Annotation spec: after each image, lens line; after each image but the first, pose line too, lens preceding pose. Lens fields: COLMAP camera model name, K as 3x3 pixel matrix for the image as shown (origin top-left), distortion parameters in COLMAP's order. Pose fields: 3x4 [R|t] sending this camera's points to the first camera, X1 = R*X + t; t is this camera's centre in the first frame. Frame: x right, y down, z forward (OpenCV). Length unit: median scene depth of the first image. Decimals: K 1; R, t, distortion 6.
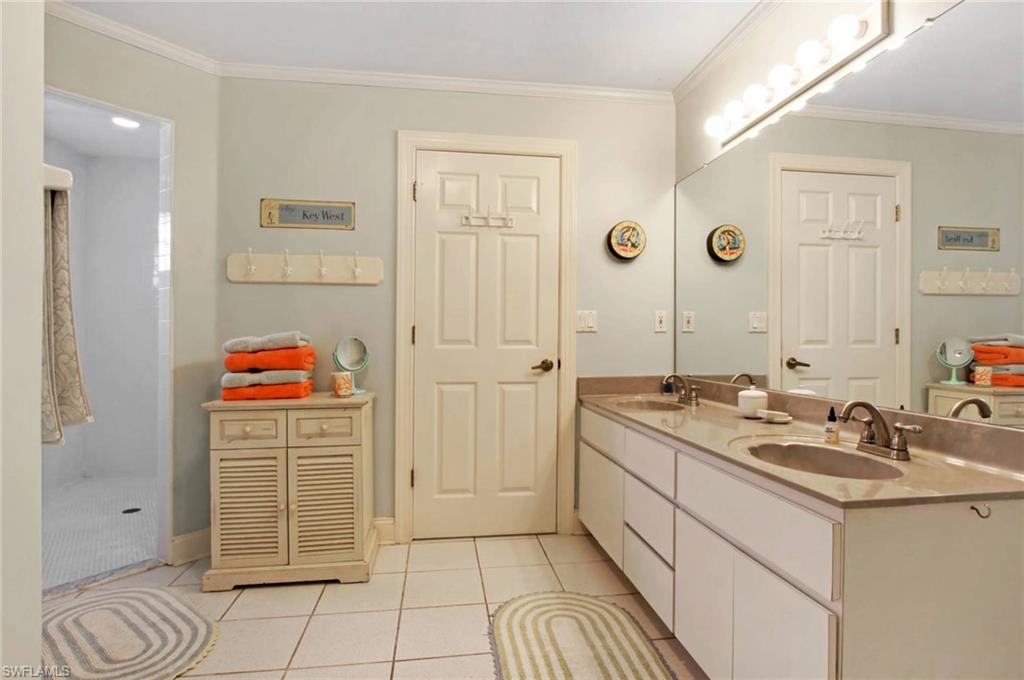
lens RADIAL K [[534.9, 0, 512.0], [0, 534.9, 340.0], [0, 0, 1]] dist [-0.000678, -0.000719]
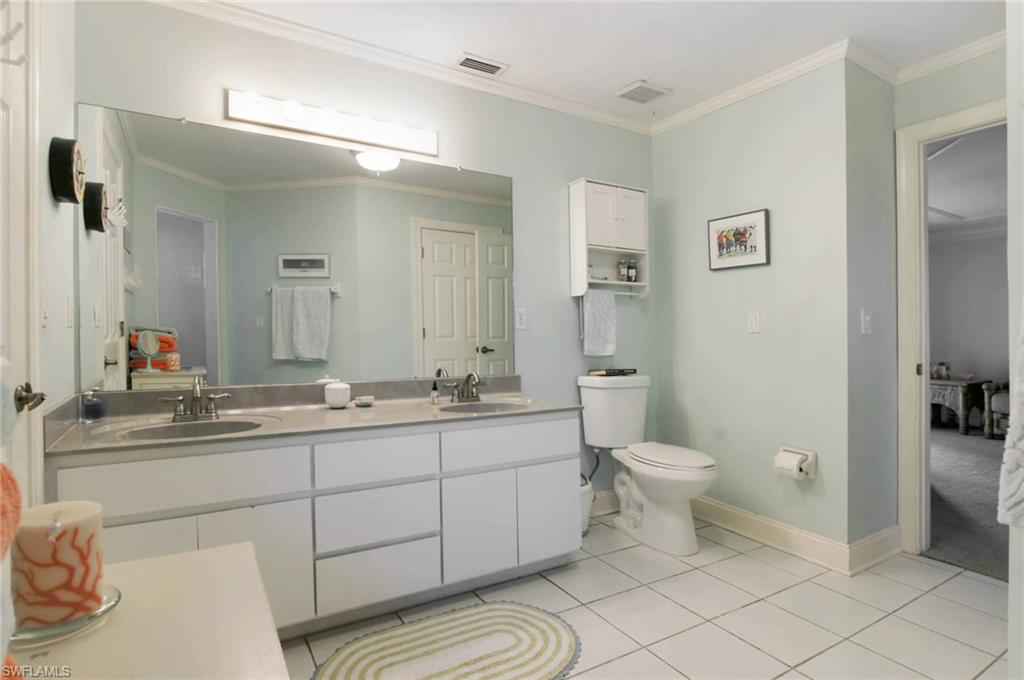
lens RADIAL K [[534.9, 0, 512.0], [0, 534.9, 340.0], [0, 0, 1]] dist [-0.000678, -0.000719]
pose [[-0.387877, -0.031071, 0.921187, -0.688169], [0.000595, 0.999423, 0.033960, -0.028931], [-0.921711, 0.013720, -0.387635, 1.071380]]
